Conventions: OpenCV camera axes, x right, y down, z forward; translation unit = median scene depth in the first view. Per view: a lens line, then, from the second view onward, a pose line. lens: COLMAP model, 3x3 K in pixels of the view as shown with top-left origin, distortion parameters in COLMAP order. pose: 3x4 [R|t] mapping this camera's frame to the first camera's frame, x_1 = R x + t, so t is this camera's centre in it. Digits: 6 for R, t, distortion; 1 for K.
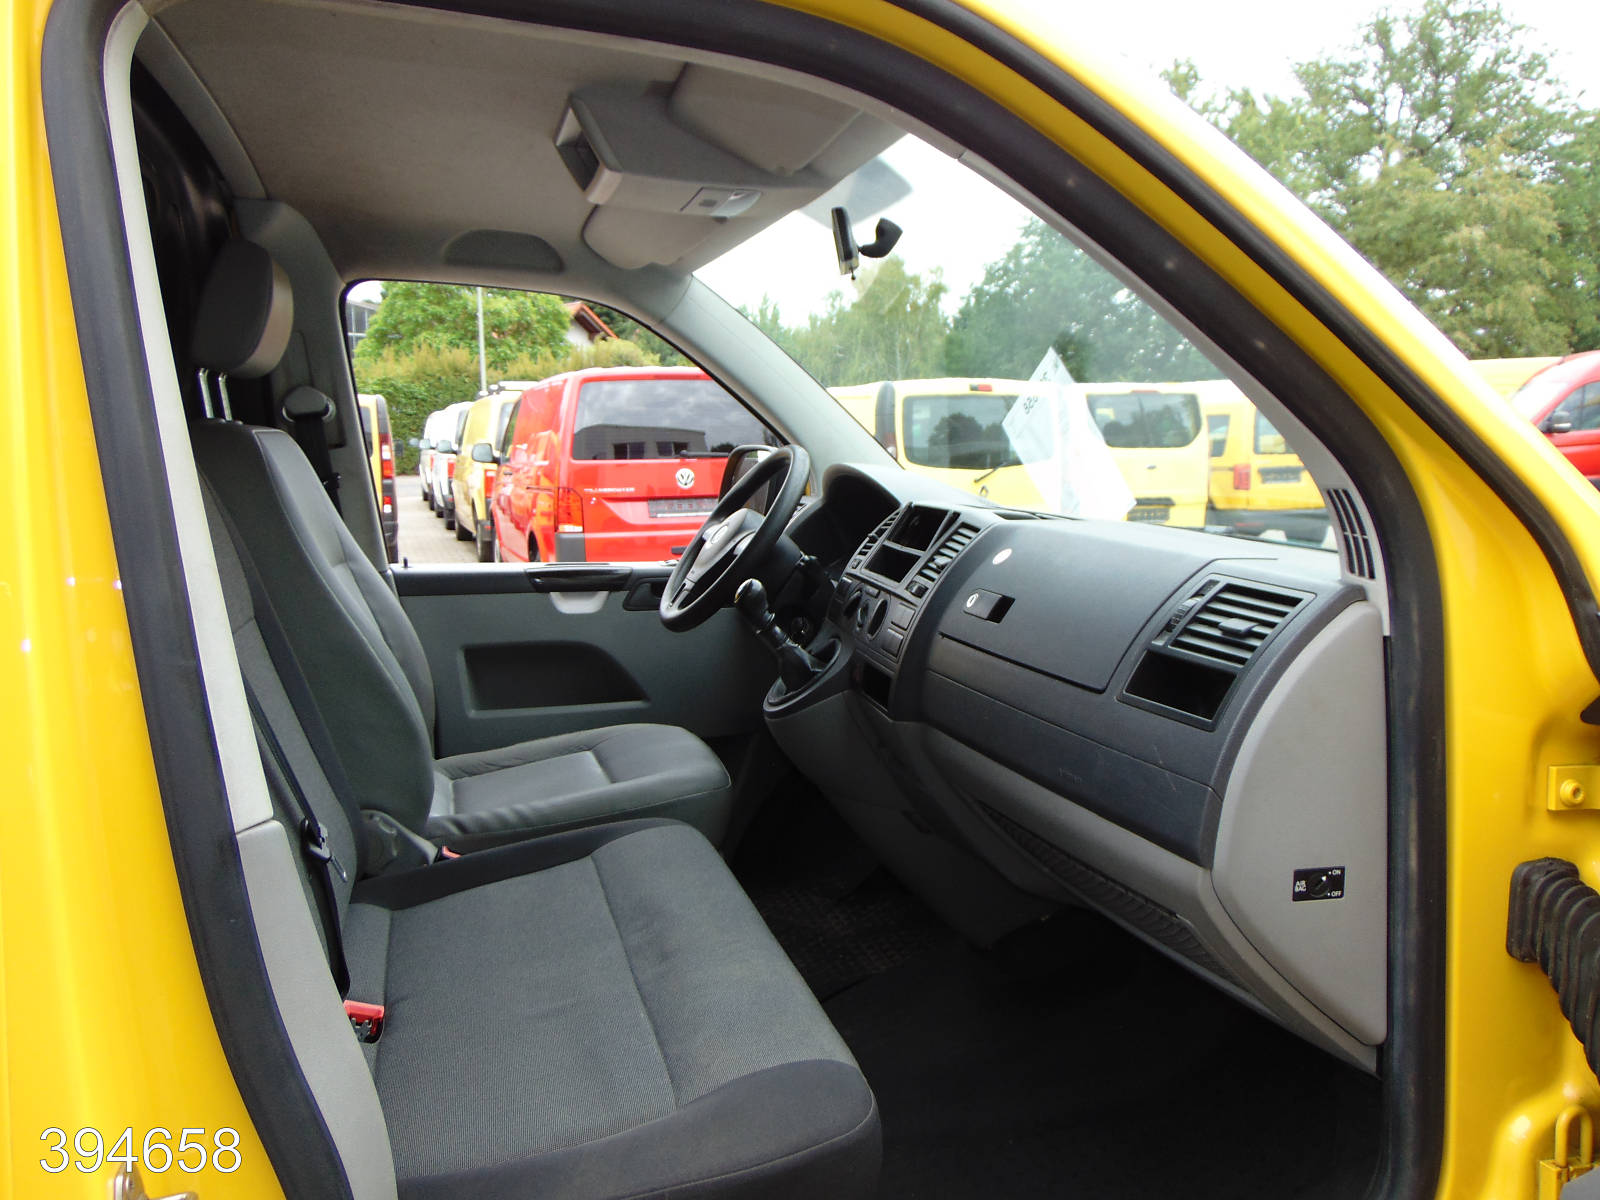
lens RADIAL K [[1125.8, 0, 803.4], [0, 1125.8, 600.7], [0, 0, 1]] dist [-0.041223, 0.037100]
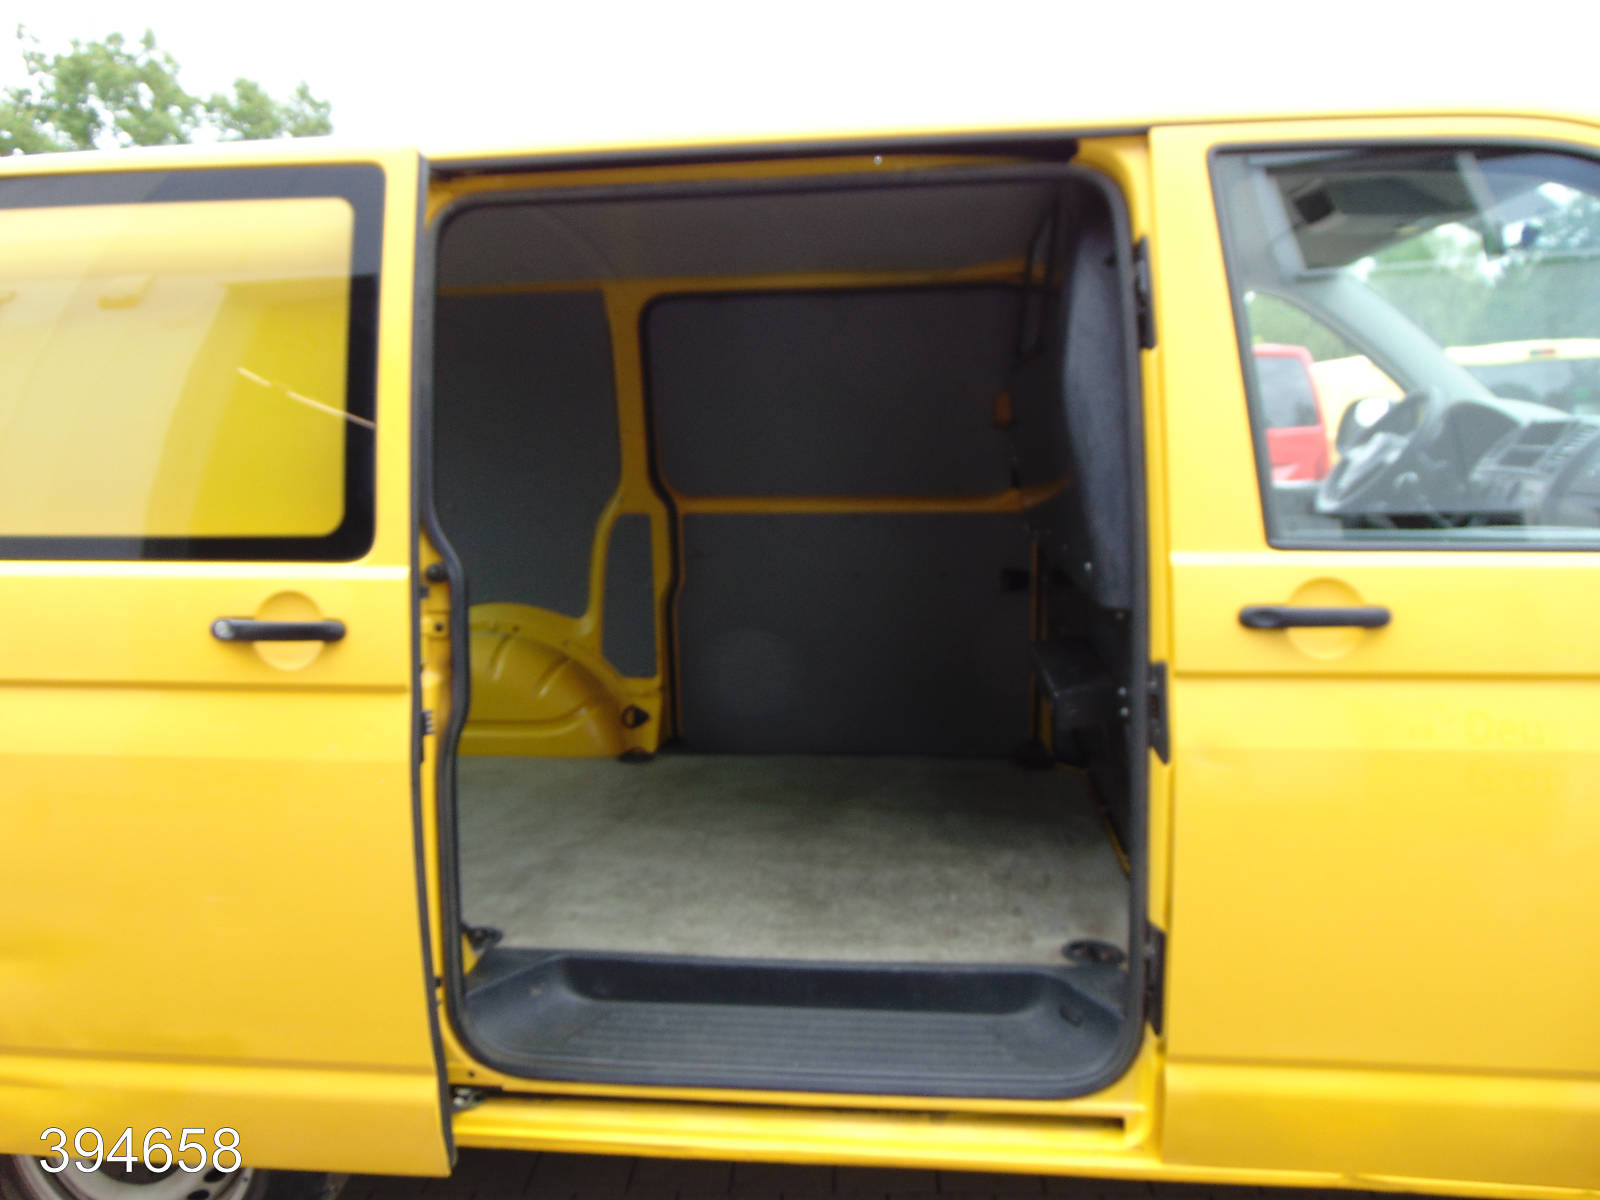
lens RADIAL K [[1125.8, 0, 796.7], [0, 1125.8, 597.1], [0, 0, 1]] dist [-0.041223, 0.037100]
pose [[0.913839, 0.031735, -0.404835, -0.188468], [-0.029616, 0.999495, 0.011496, 0.156297], [0.404996, 0.001484, 0.914317, -0.701520]]
